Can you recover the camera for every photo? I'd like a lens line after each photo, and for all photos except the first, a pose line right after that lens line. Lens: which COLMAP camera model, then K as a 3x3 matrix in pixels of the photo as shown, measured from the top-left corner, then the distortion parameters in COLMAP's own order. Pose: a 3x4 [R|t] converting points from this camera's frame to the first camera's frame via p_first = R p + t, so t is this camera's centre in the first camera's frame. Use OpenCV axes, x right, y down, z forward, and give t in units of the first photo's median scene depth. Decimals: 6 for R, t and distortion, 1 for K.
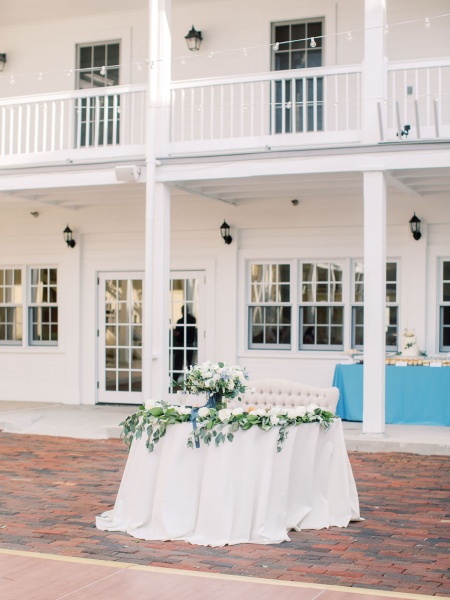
lens RADIAL K [[1040.4, 0, 225.0], [0, 1040.4, 300.0], [0, 0, 1]] dist [-0.110211, -0.070873]
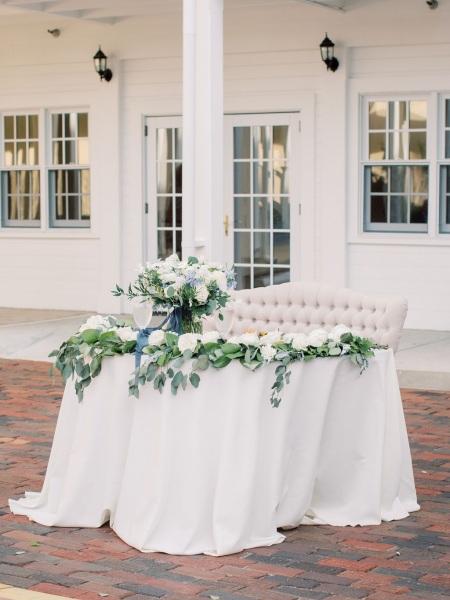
lens RADIAL K [[1462.0, 0, 225.0], [0, 1462.0, 300.0], [0, 0, 1]] dist [-0.131624, -0.136110]
pose [[0.989208, 0.003595, -0.146473, 0.133841], [0.010437, 0.995430, 0.094924, 0.003476], [0.146145, -0.095428, 0.984650, 0.143276]]
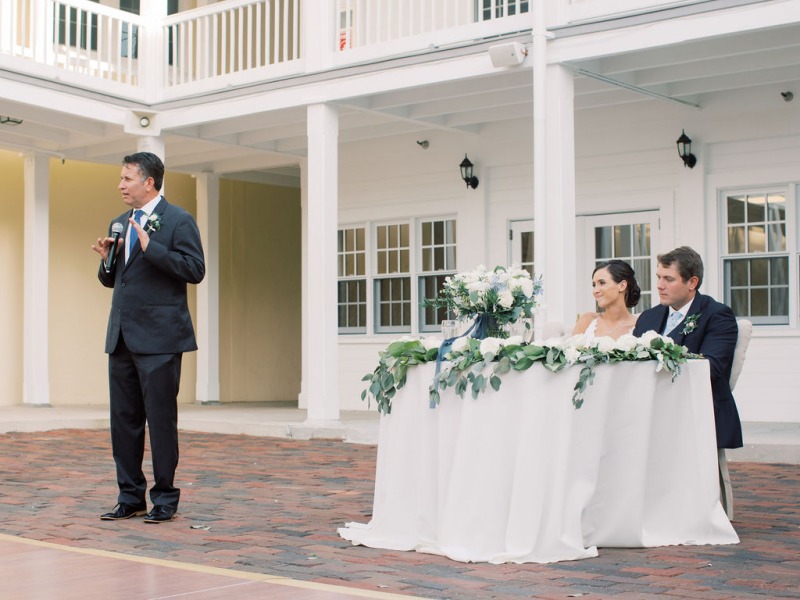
lens RADIAL K [[1387.1, 0, 400.0], [0, 1387.1, 300.0], [0, 0, 1]] dist [-0.110211, -0.070873]
pose [[0.952282, -0.022288, -0.304405, 0.174955], [0.015735, 0.999589, -0.023963, 0.092510], [0.304814, 0.018029, 0.952241, 0.207730]]
